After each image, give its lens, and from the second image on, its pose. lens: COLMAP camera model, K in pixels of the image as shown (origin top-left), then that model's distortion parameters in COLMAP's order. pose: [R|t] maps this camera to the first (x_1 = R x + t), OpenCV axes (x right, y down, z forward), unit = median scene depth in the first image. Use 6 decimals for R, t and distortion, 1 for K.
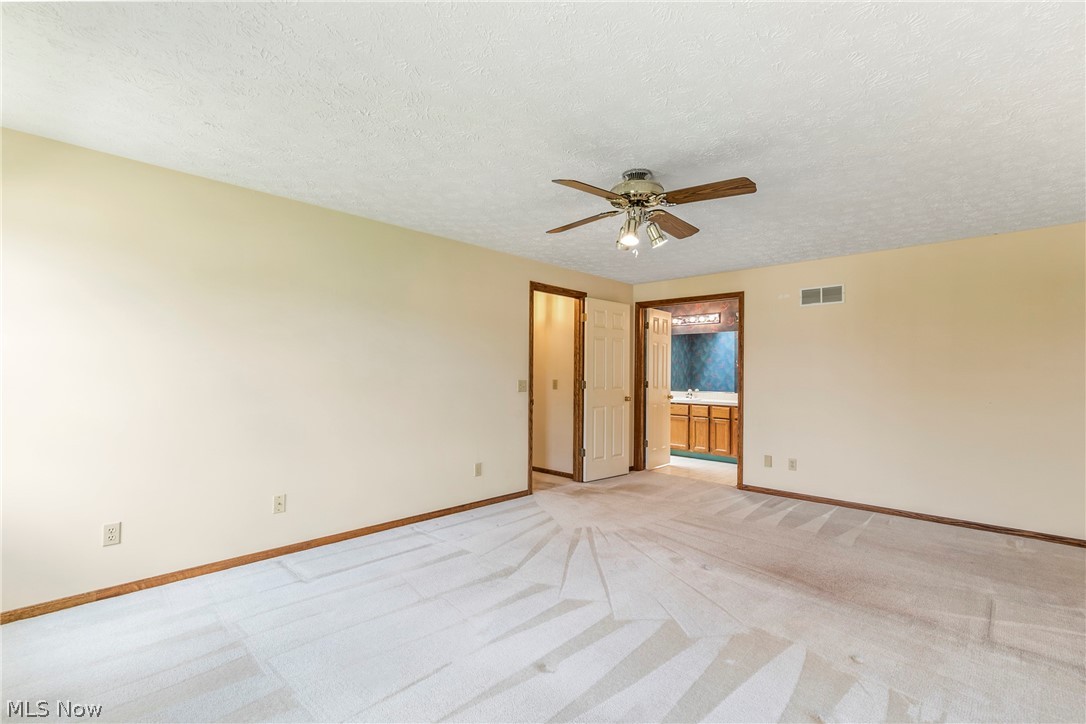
lens RADIAL K [[492.0, 0, 542.9], [0, 492.0, 364.5], [0, 0, 1]] dist [0.025232, -0.000329]
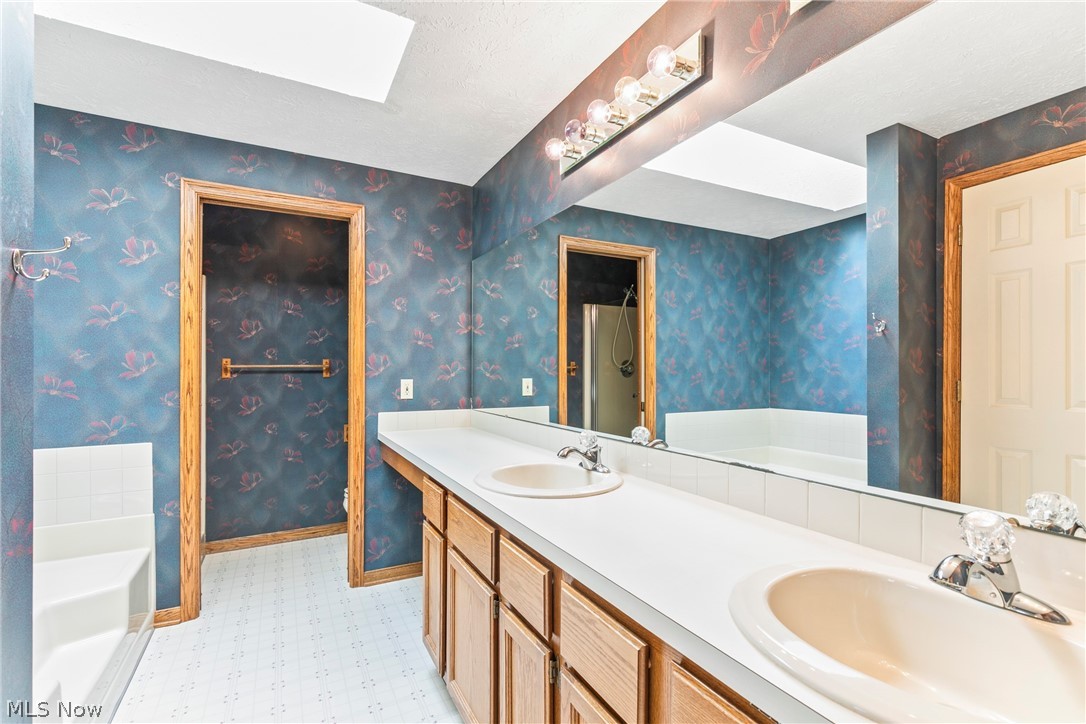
lens RADIAL K [[492.0, 0, 546.9], [0, 492.0, 368.4], [0, 0, 1]] dist [0.025232, -0.000329]
pose [[0.953097, -0.004013, -0.302639, 0.252206], [0.007345, 0.999924, 0.009872, 0.015638], [0.302576, -0.011632, 0.953054, 0.569274]]
